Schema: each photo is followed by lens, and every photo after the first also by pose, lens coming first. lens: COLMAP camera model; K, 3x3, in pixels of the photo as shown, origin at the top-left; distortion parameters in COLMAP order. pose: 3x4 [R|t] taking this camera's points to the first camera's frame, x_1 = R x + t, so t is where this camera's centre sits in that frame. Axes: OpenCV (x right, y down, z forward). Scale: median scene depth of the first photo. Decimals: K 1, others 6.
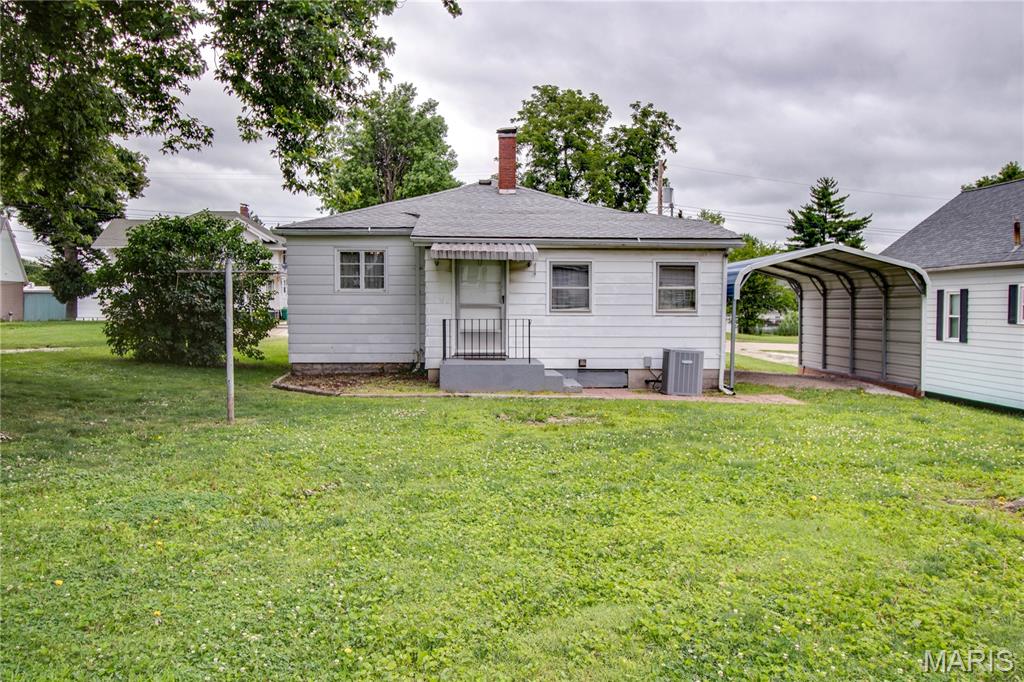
lens RADIAL K [[794.6, 0, 518.4], [0, 794.6, 332.7], [0, 0, 1]] dist [0.010205, -0.004933]
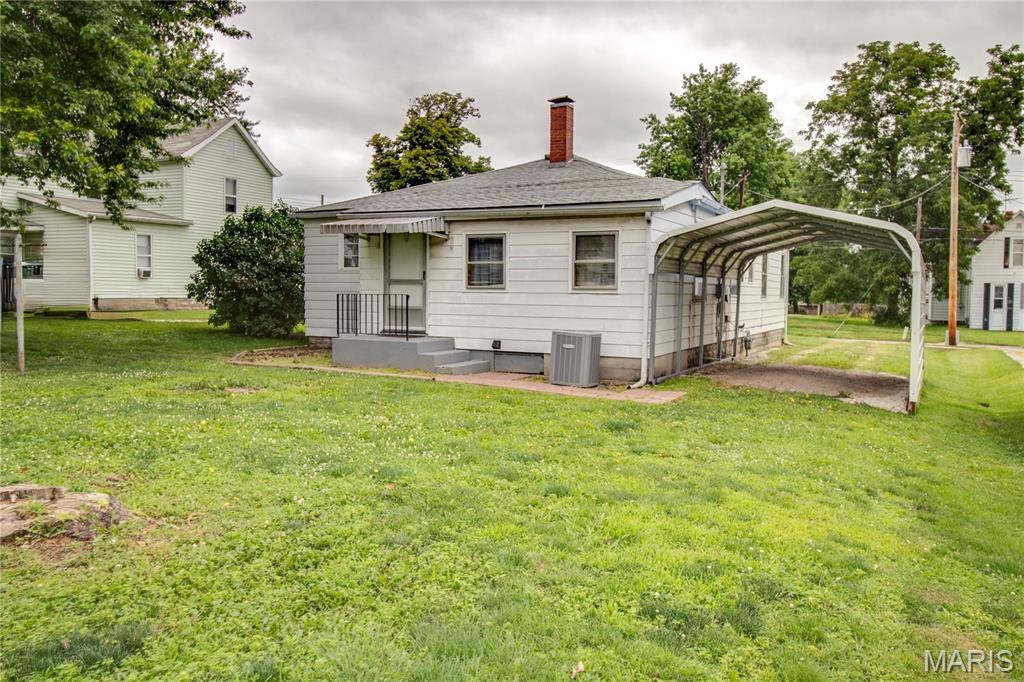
lens RADIAL K [[794.6, 0, 518.4], [0, 794.6, 332.7], [0, 0, 1]] dist [0.010205, -0.004933]
pose [[0.864527, 0.031634, -0.501590, 0.563679], [-0.027981, 0.999499, 0.014809, 0.010348], [0.501807, 0.001232, 0.864978, 0.218751]]
